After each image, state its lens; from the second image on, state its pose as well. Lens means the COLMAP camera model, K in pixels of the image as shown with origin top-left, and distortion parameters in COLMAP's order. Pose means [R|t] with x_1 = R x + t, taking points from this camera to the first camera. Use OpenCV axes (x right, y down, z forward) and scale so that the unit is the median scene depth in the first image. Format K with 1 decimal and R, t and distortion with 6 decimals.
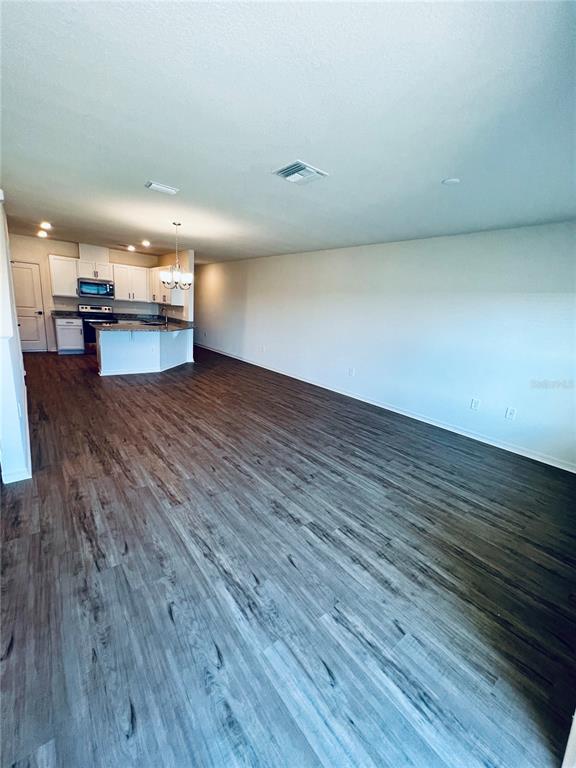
lens RADIAL K [[307.0, 0, 289.9], [0, 307.0, 382.9], [0, 0, 1]] dist [-0.012497, 0.000226]
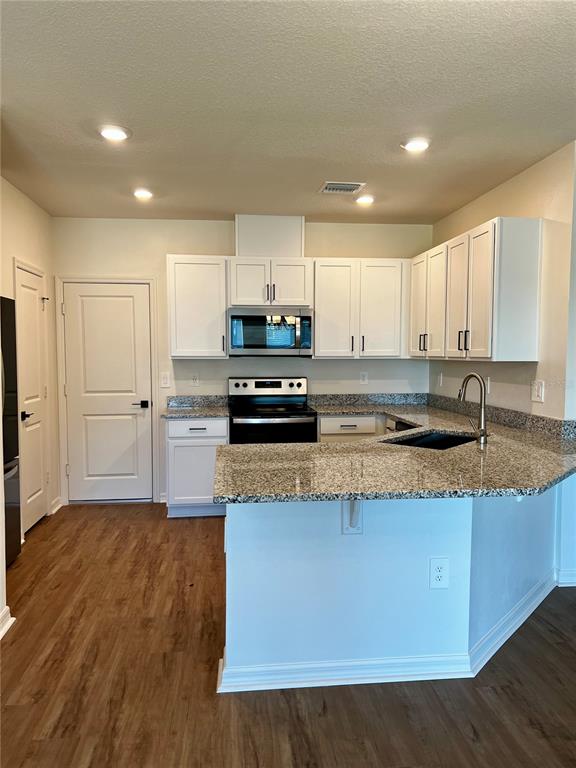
lens RADIAL K [[585.8, 0, 286.0], [0, 585.8, 387.2], [0, 0, 1]] dist [0.004359, -0.001318]
pose [[0.832827, -0.048718, -0.551385, -0.245063], [-0.063742, 0.981052, -0.182959, -0.120953], [0.549851, 0.187520, 0.813941, 0.467285]]
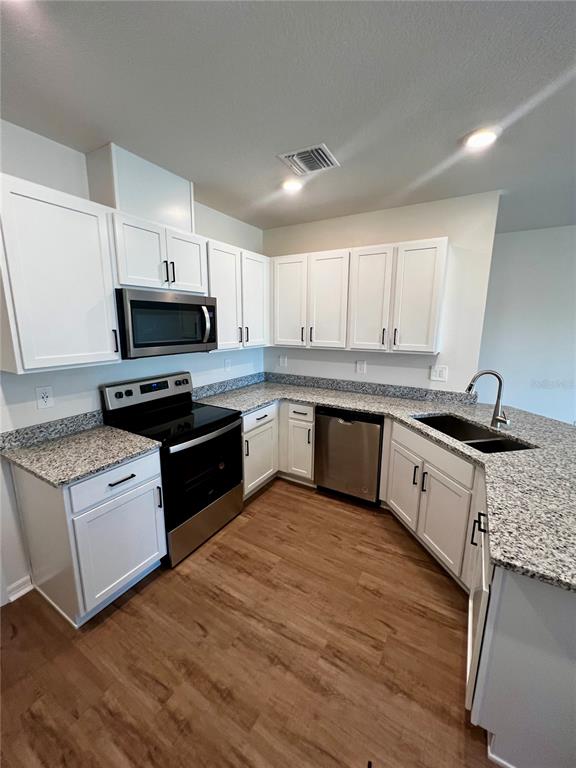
lens RADIAL K [[307.0, 0, 286.9], [0, 307.0, 383.4], [0, 0, 1]] dist [-0.012497, 0.000226]
pose [[0.935610, -0.140698, 0.323786, -0.636112], [0.149212, 0.988804, -0.001487, -0.237732], [-0.319952, 0.049704, 0.946129, 0.702694]]
